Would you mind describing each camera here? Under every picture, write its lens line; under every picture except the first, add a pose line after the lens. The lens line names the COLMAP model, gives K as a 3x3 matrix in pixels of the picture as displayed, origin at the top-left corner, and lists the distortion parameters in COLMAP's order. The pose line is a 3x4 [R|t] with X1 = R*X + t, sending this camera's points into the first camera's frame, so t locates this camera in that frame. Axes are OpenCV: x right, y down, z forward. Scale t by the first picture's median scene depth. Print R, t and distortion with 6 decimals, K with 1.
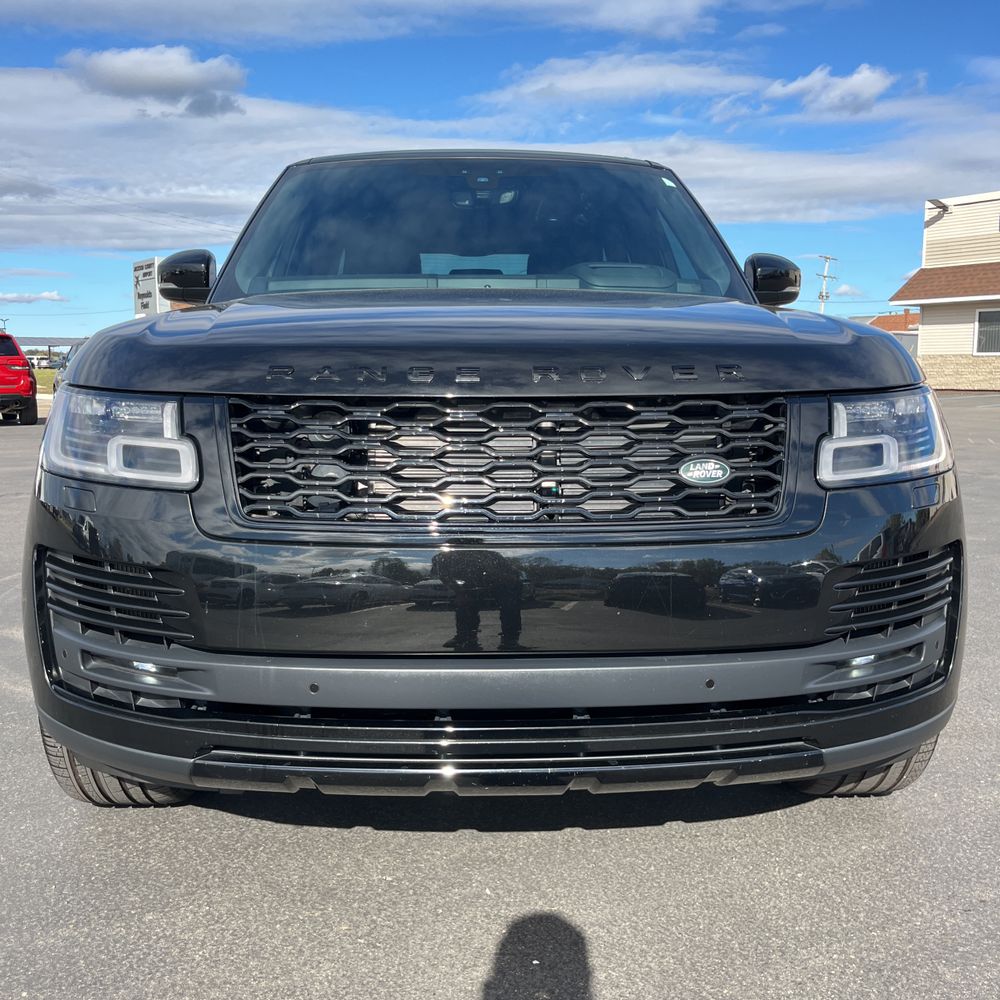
lens RADIAL K [[1022.2, 0, 485.4], [0, 1022.2, 502.1], [0, 0, 1]] dist [0.010396, 0.019011]
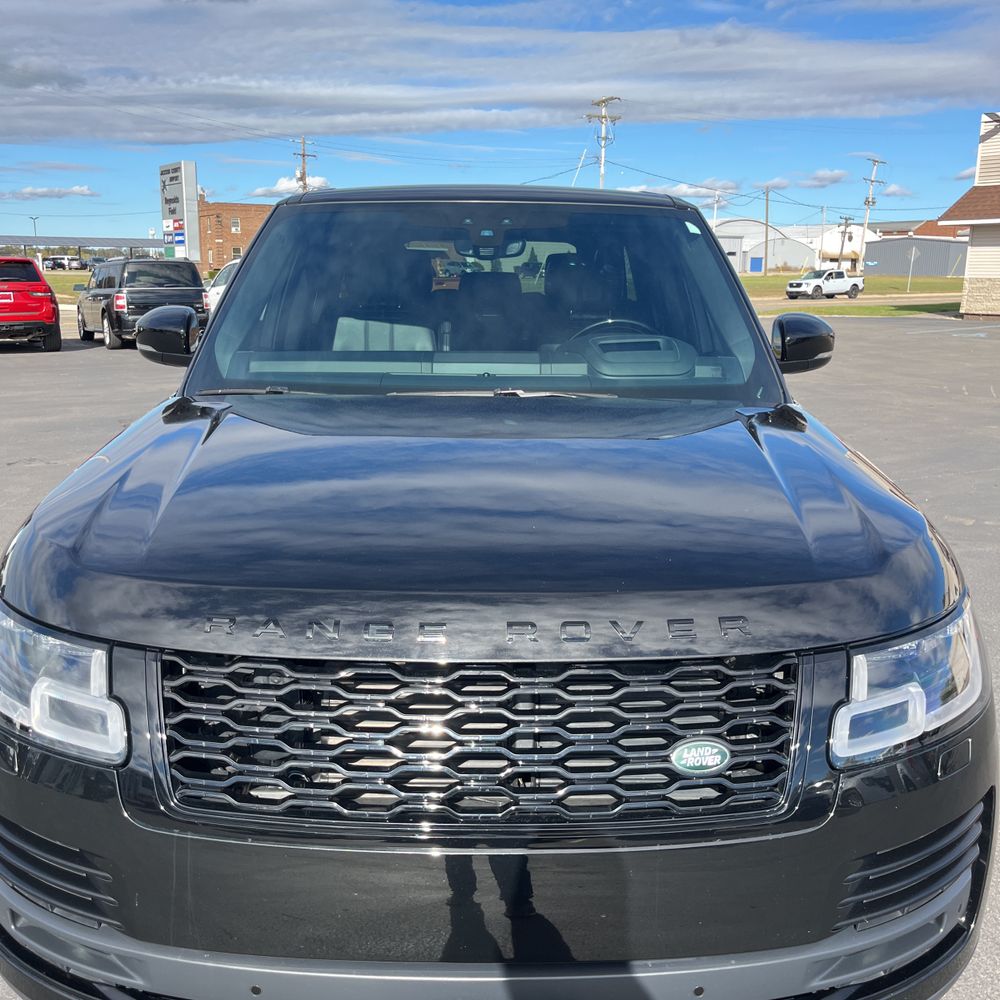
lens RADIAL K [[1022.2, 0, 485.4], [0, 1022.2, 502.1], [0, 0, 1]] dist [0.010396, 0.019011]
pose [[0.999463, 0.015395, -0.028925, 0.047561], [-0.012694, 0.995740, 0.091328, -0.290533], [0.030208, -0.090912, 0.995401, 0.128983]]
